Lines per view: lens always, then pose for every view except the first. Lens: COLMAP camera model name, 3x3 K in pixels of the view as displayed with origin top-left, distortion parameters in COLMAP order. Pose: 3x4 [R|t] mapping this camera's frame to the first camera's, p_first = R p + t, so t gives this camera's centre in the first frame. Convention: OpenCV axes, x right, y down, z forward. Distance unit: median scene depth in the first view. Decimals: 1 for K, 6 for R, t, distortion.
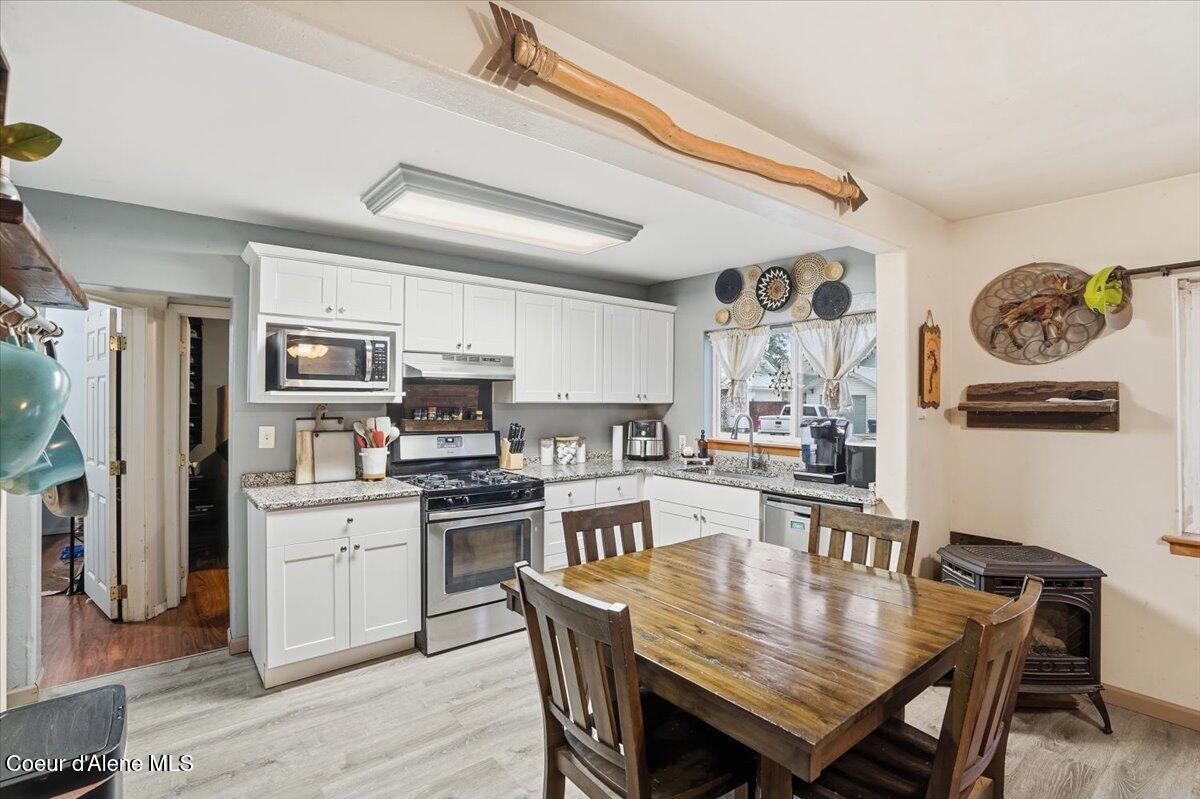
lens RADIAL K [[575.6, 0, 600.0], [0, 575.6, 399.5], [0, 0, 1]] dist [-0.038105, 0.000992]
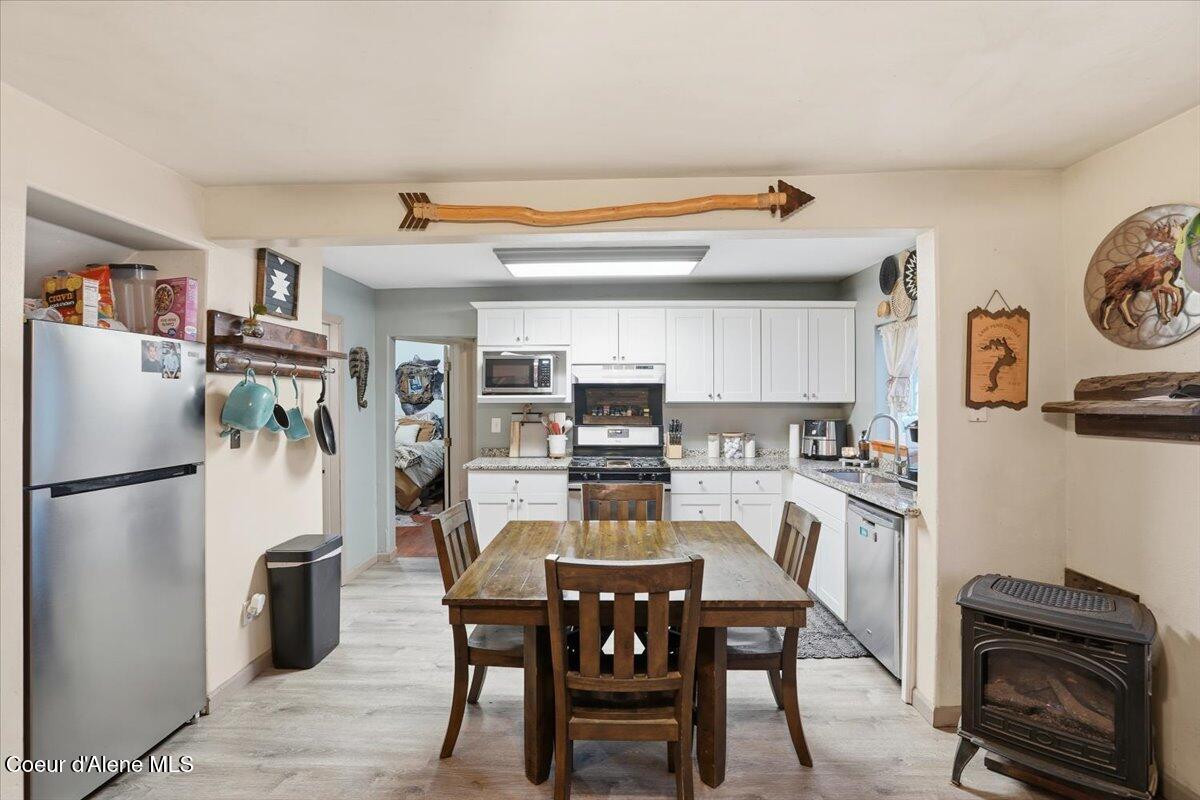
lens RADIAL K [[575.6, 0, 600.0], [0, 575.6, 400.0], [0, 0, 1]] dist [-0.038105, 0.000992]
pose [[0.763698, -0.003304, -0.645565, 0.554960], [0.005885, 0.999981, 0.001844, -0.002000], [0.645546, -0.005207, 0.763703, -0.000617]]
